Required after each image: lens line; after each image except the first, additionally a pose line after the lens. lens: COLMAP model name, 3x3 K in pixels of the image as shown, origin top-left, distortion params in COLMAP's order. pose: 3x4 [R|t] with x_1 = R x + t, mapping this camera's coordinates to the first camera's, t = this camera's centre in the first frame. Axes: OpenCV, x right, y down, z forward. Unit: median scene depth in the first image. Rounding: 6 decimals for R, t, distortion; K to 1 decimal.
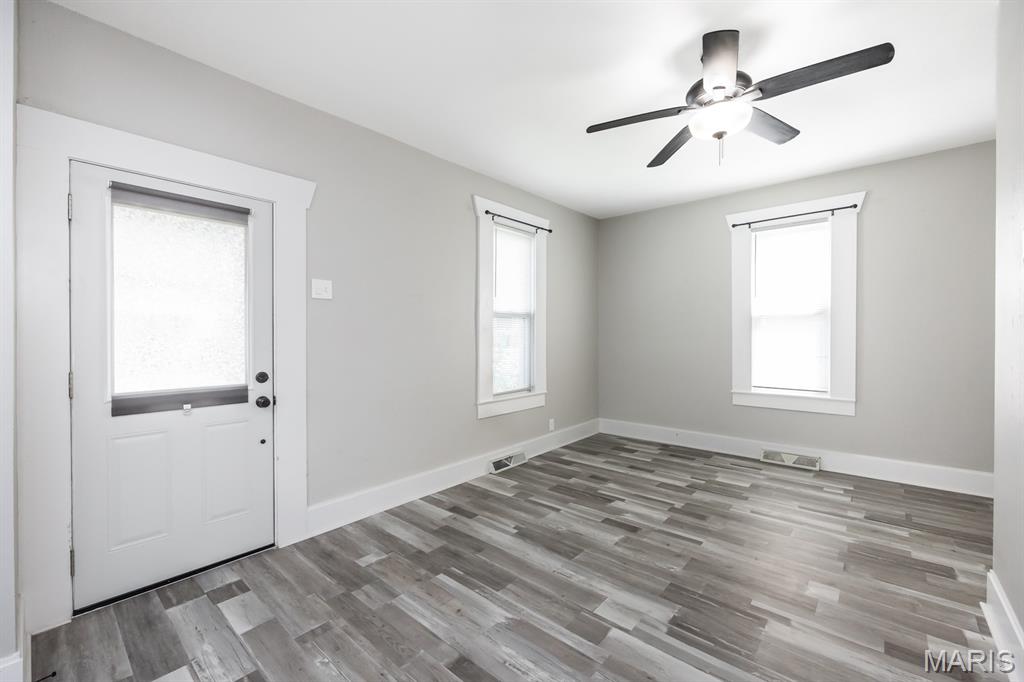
lens RADIAL K [[419.8, 0, 502.1], [0, 419.8, 339.8], [0, 0, 1]] dist [0.003701, -0.000383]
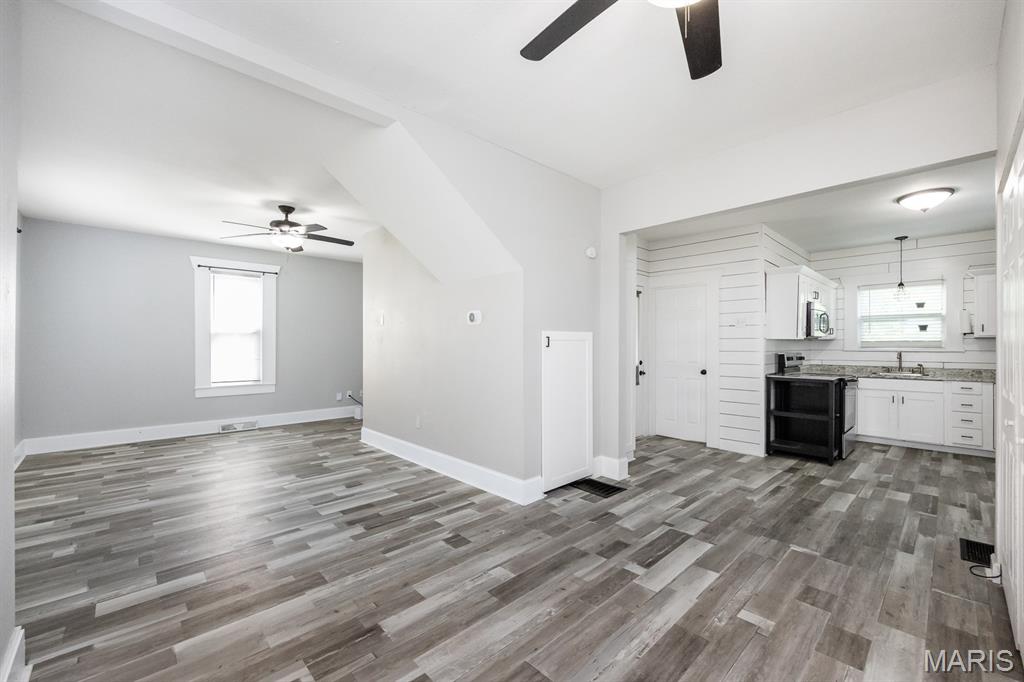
lens RADIAL K [[410.5, 0, 527.5], [0, 410.5, 344.0], [0, 0, 1]] dist [-0.001840, -0.001944]
pose [[0.070228, 0.007892, 0.997500, -1.214370], [0.008218, 0.999930, -0.008490, 0.002650], [-0.997497, 0.008794, 0.070158, -0.261744]]
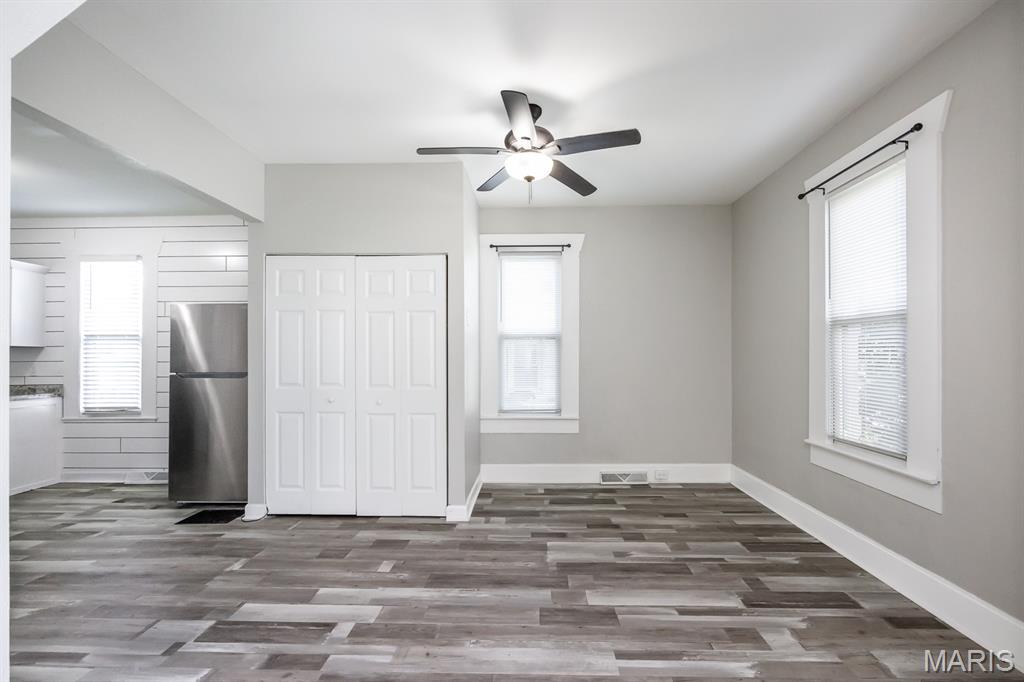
lens RADIAL K [[445.0, 0, 533.6], [0, 445.0, 353.1], [0, 0, 1]] dist [-0.002592, 0.000818]
pose [[-0.749967, -0.003804, -0.661465, -0.013268], [-0.002831, 0.999993, -0.002542, -0.005531], [0.661469, -0.000034, -0.749972, 0.400478]]
